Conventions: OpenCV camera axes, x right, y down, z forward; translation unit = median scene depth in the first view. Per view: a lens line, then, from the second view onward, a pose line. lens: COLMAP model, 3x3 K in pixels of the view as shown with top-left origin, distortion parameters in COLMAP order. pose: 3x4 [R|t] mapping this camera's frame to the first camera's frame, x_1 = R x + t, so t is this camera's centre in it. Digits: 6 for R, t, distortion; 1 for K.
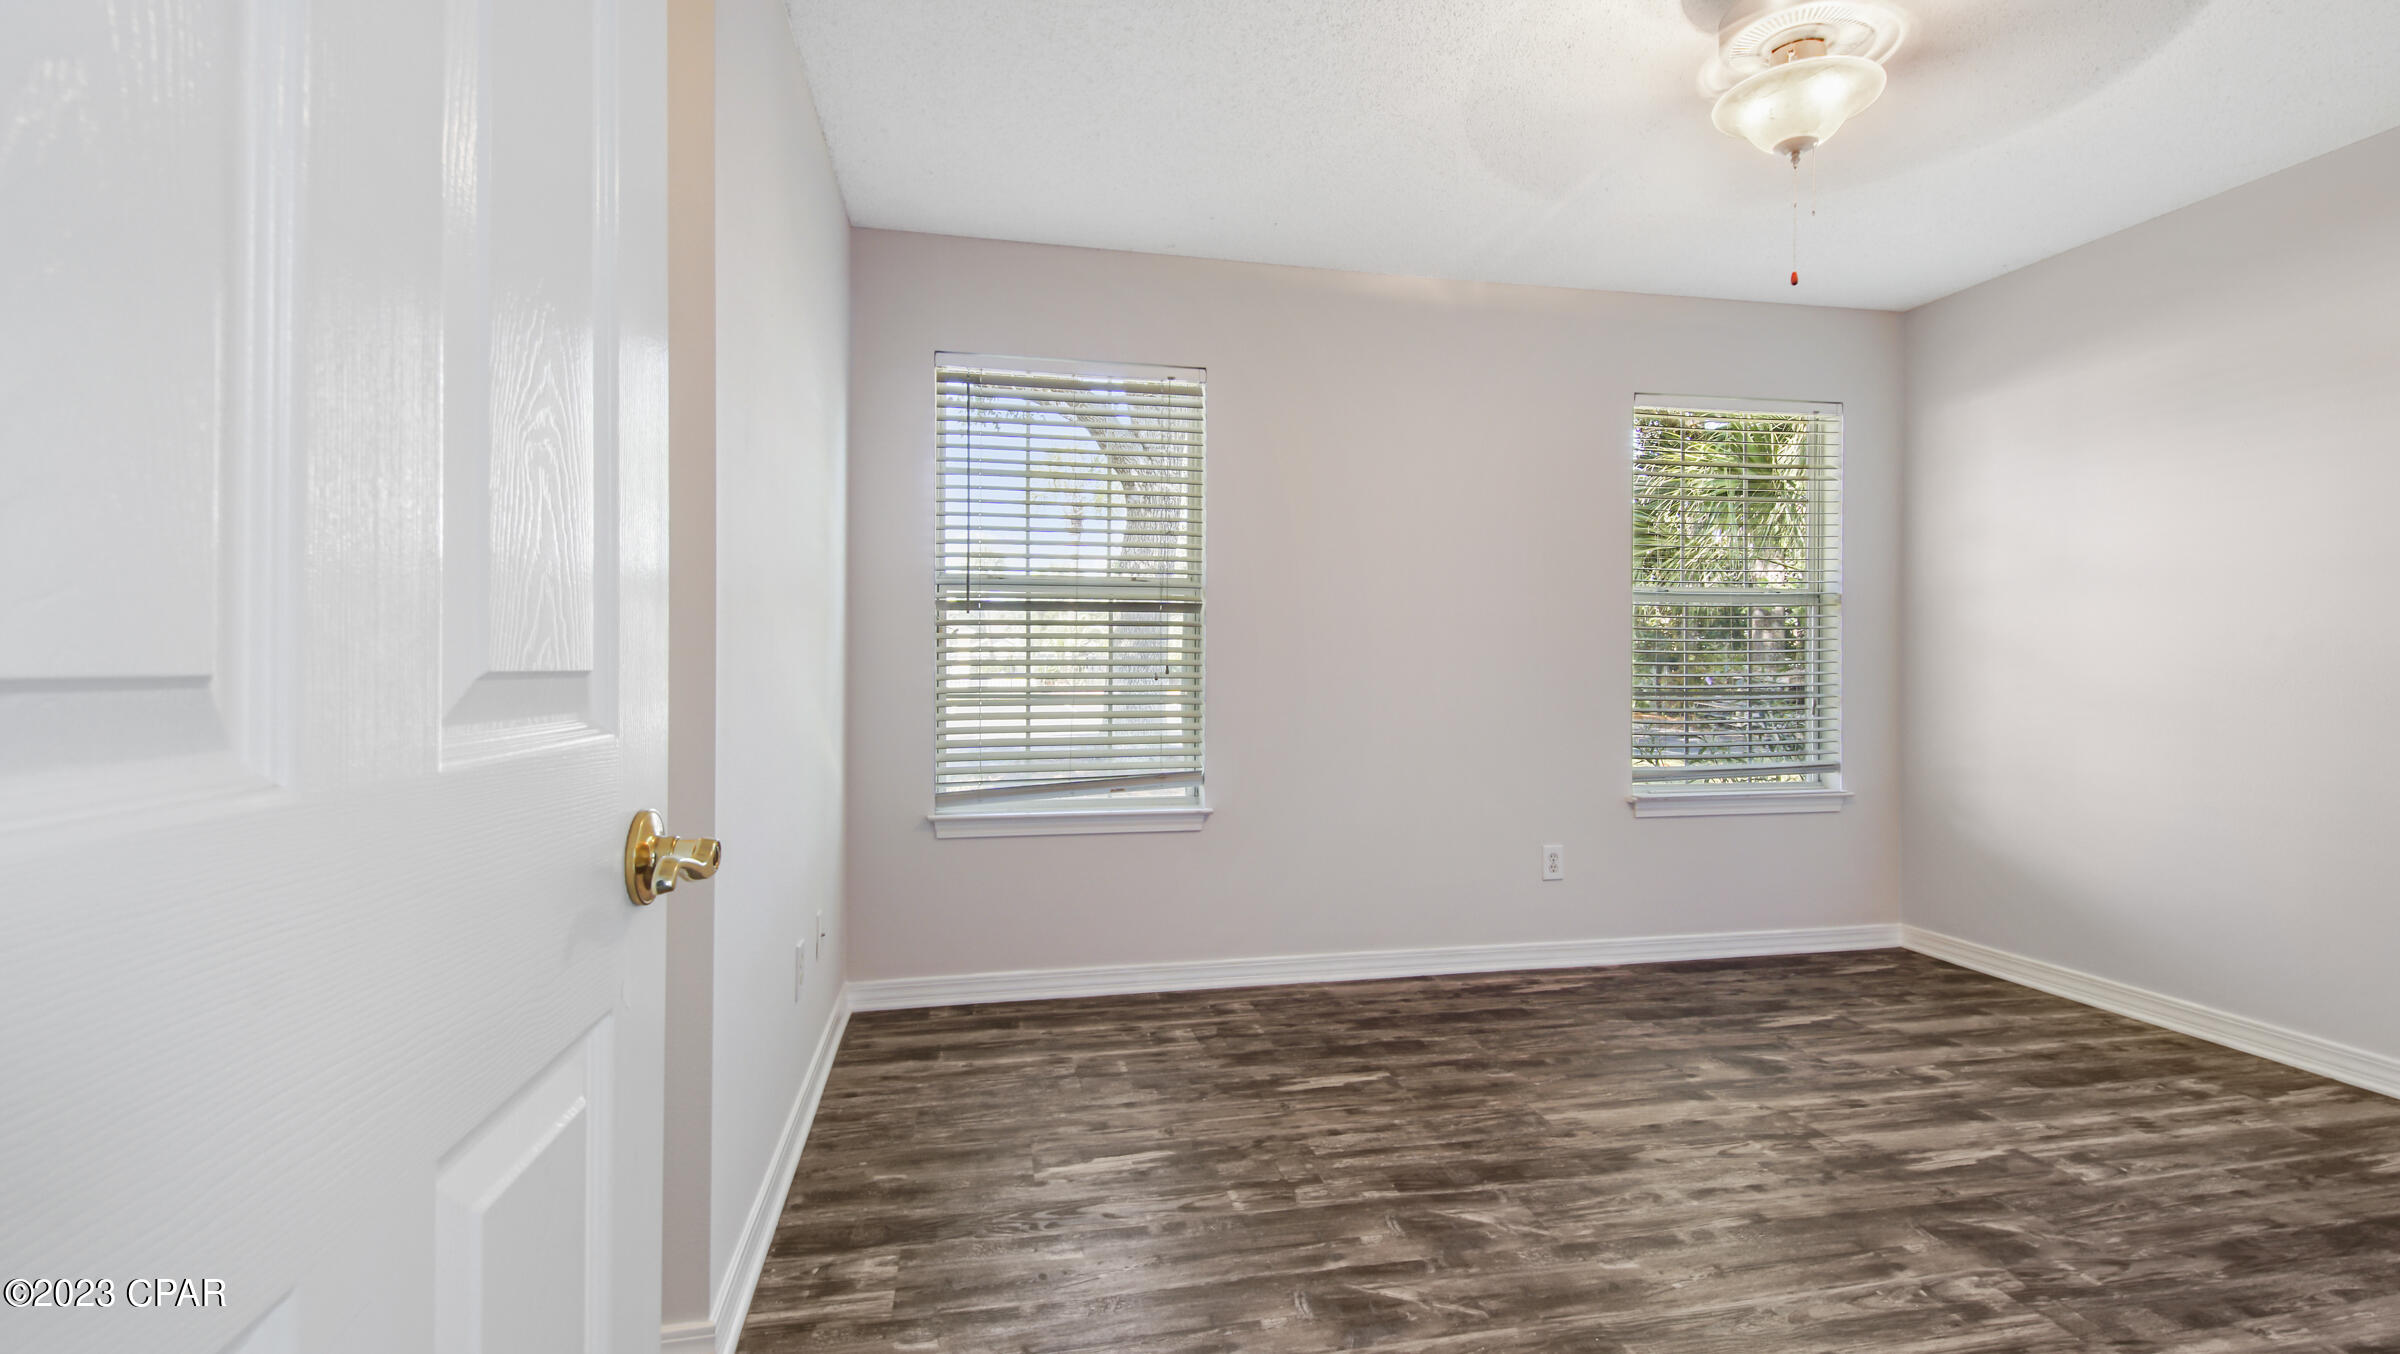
lens RADIAL K [[1066.4, 0, 1205.3], [0, 1066.4, 671.6], [0, 0, 1]] dist [0.036252, -0.023464]
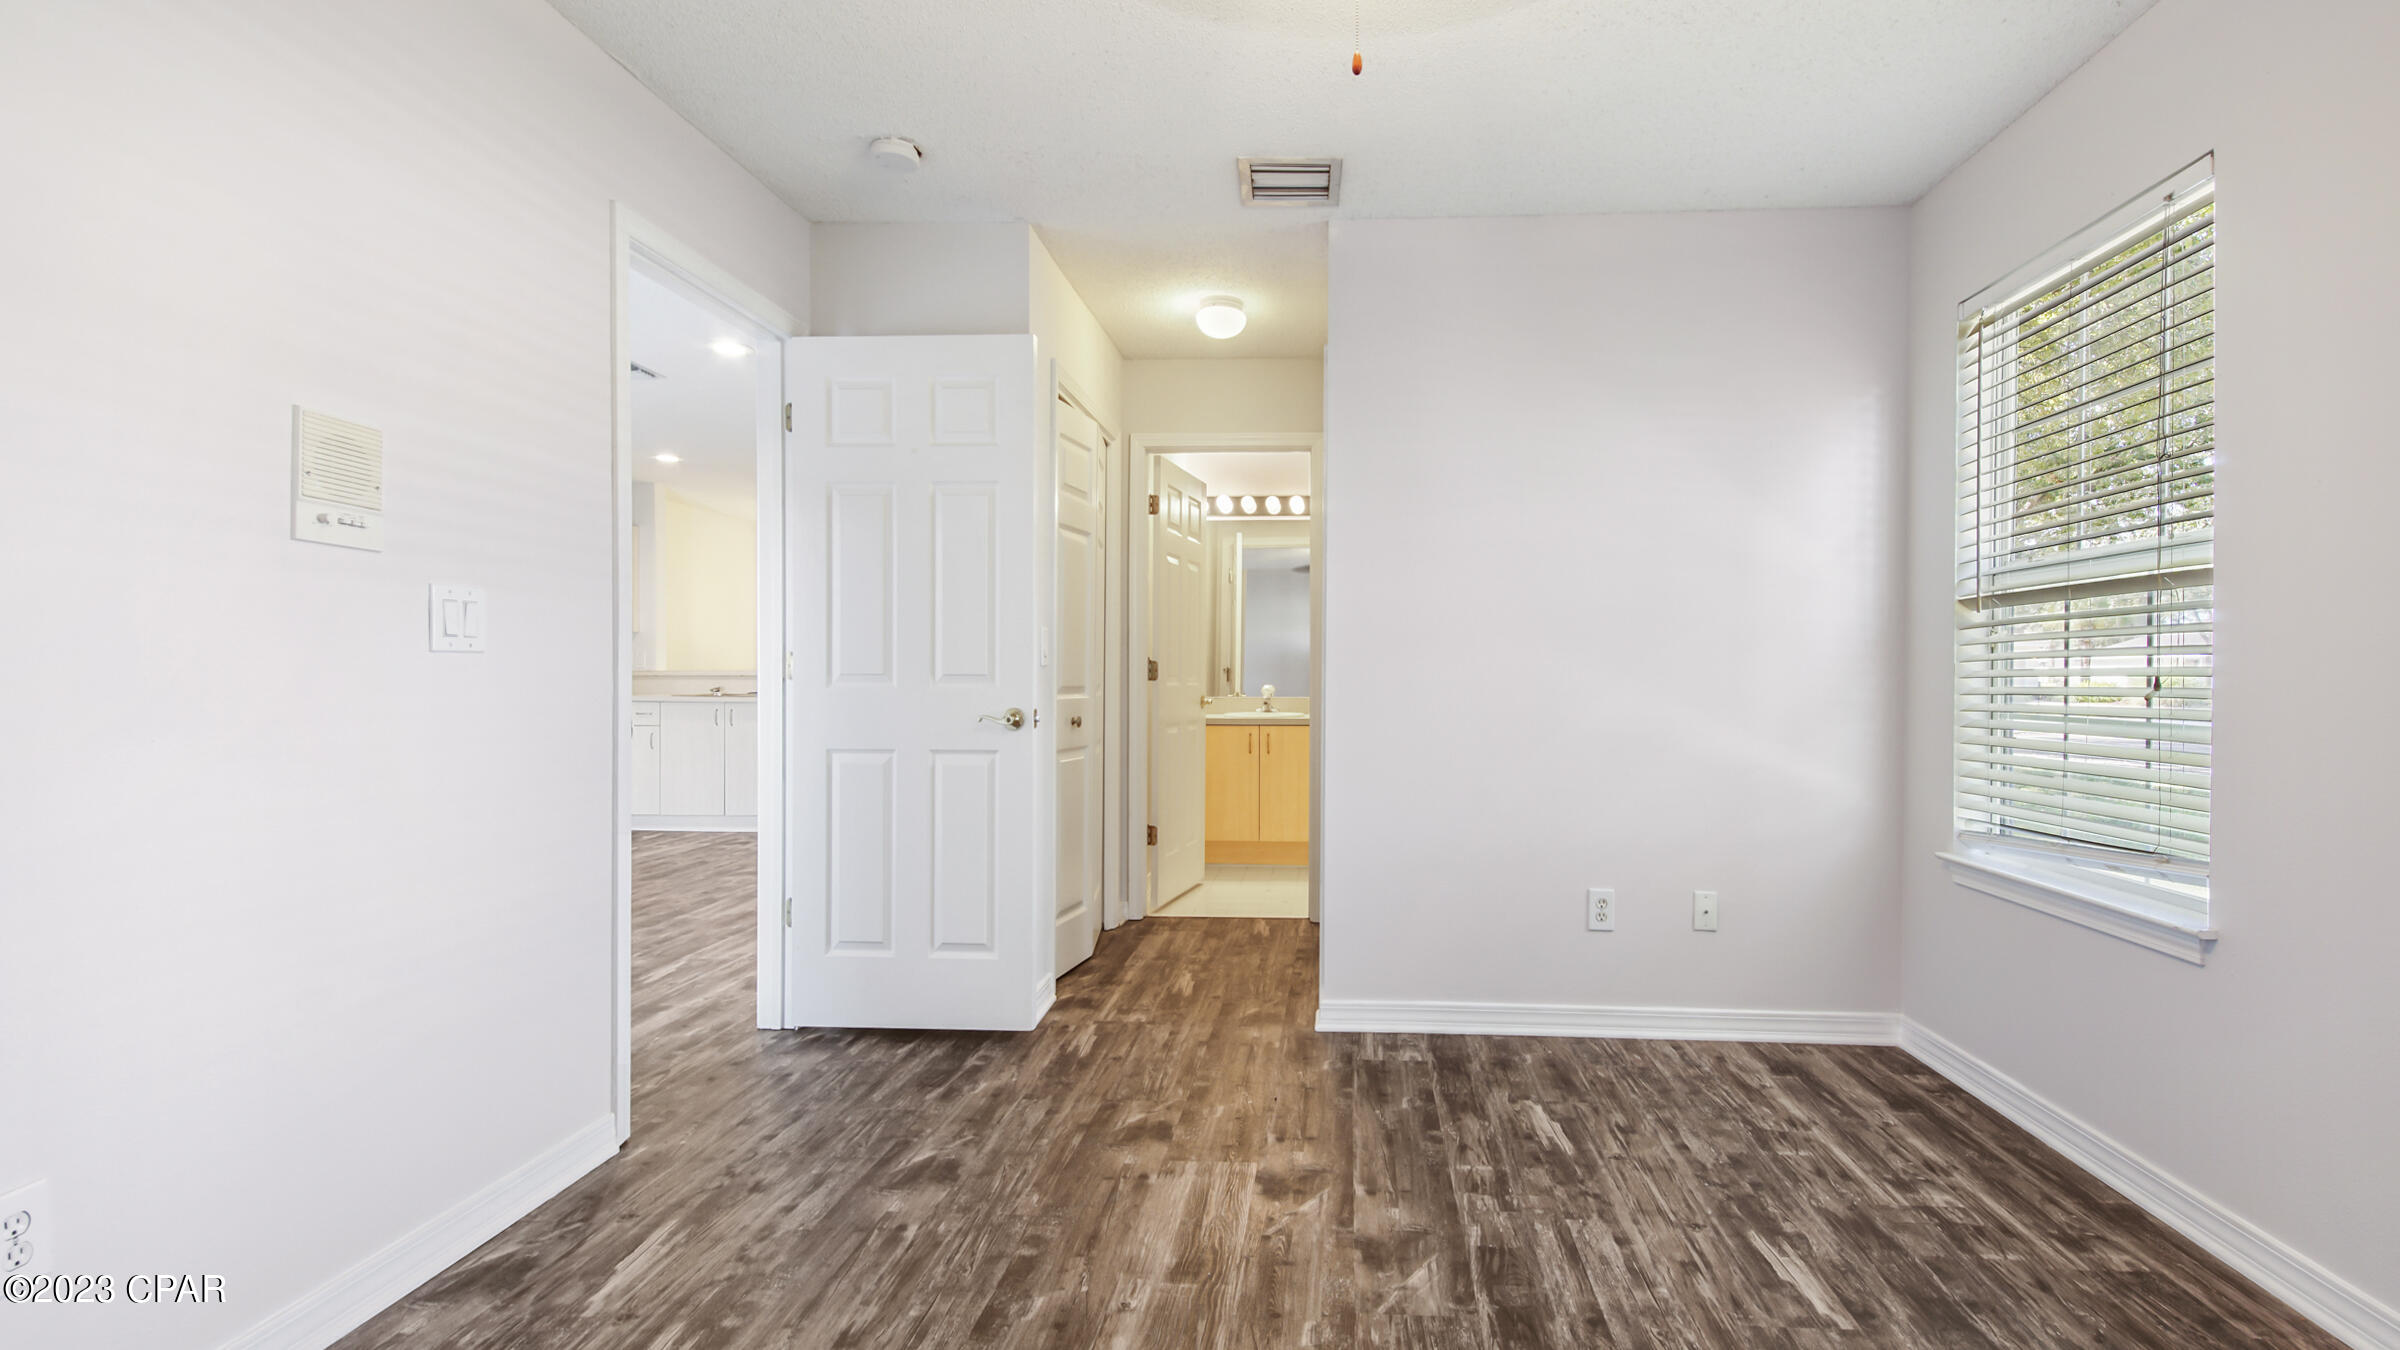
lens RADIAL K [[1066.4, 0, 1205.3], [0, 1066.4, 669.6], [0, 0, 1]] dist [0.036252, -0.023464]
pose [[-0.314276, -0.003761, -0.949324, 0.959615], [-0.008737, 0.999961, -0.001069, -0.009993], [0.949292, 0.007958, -0.314296, 0.896520]]
